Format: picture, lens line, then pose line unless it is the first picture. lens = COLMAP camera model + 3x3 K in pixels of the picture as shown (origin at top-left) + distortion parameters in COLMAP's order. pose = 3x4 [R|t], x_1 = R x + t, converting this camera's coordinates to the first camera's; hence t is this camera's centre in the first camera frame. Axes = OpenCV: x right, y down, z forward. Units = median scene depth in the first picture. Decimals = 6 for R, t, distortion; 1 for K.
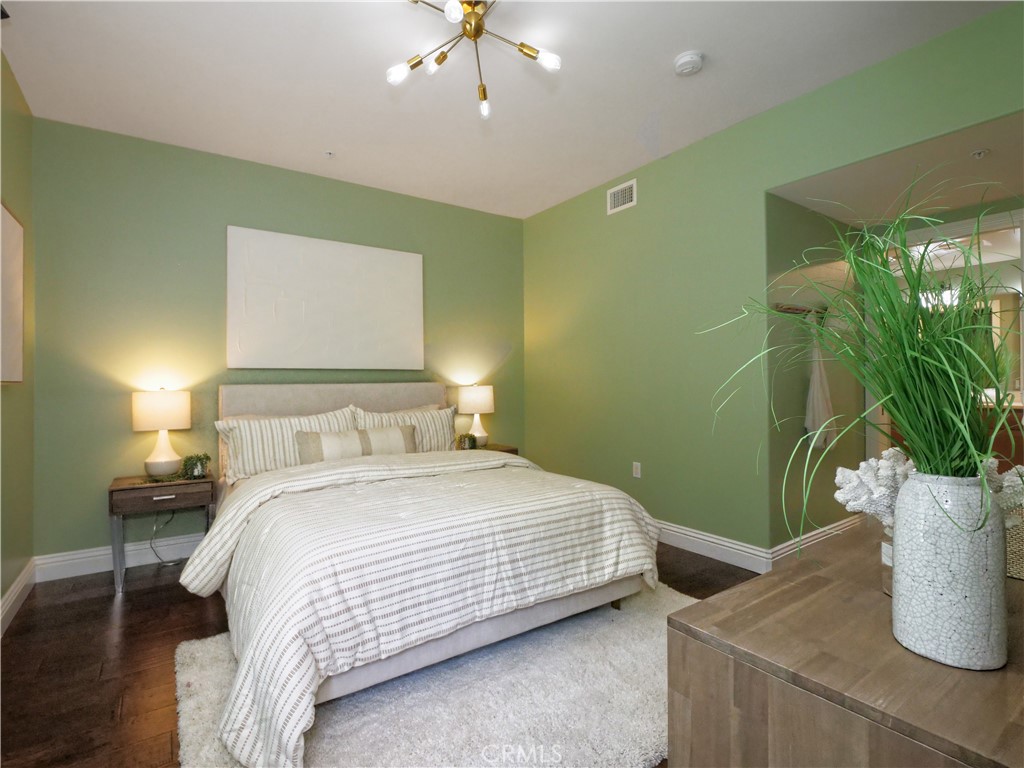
lens RADIAL K [[506.3, 0, 484.6], [0, 506.3, 384.1], [0, 0, 1]] dist [-0.010607, -0.000749]
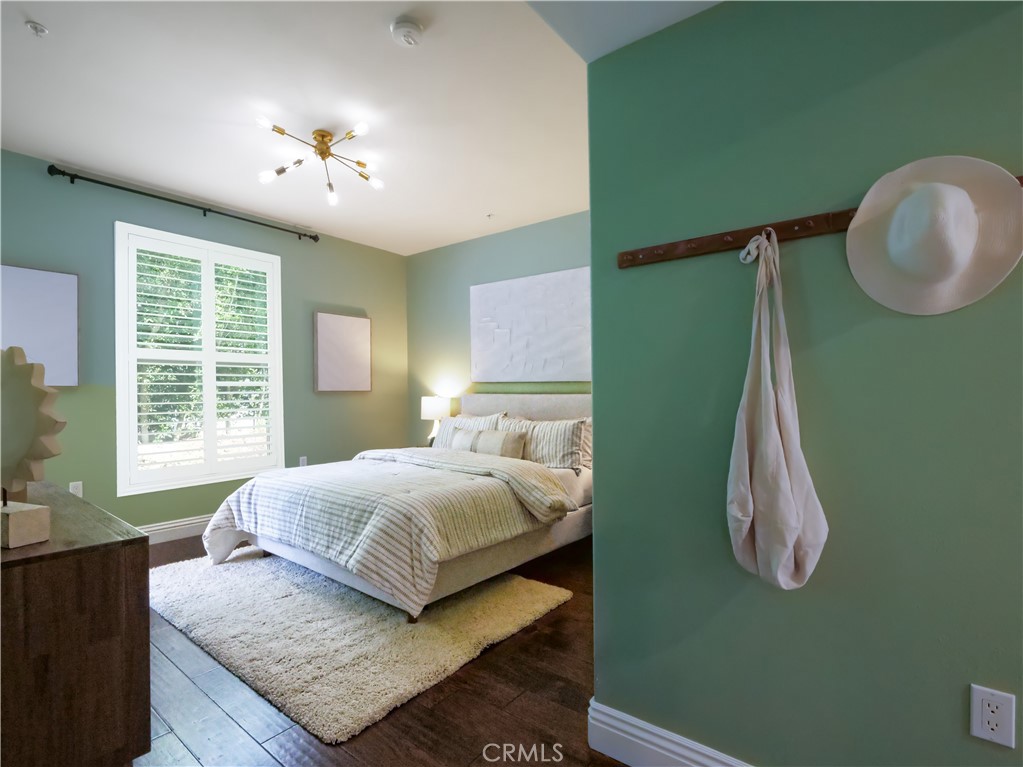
lens RADIAL K [[505.8, 0, 484.2], [0, 505.8, 383.6], [0, 0, 1]] dist [-0.010607, -0.000749]
pose [[0.293162, -0.002571, -0.956059, 1.327846], [-0.012396, 0.999902, -0.006489, -0.026829], [0.955983, 0.013753, 0.293101, 0.878757]]
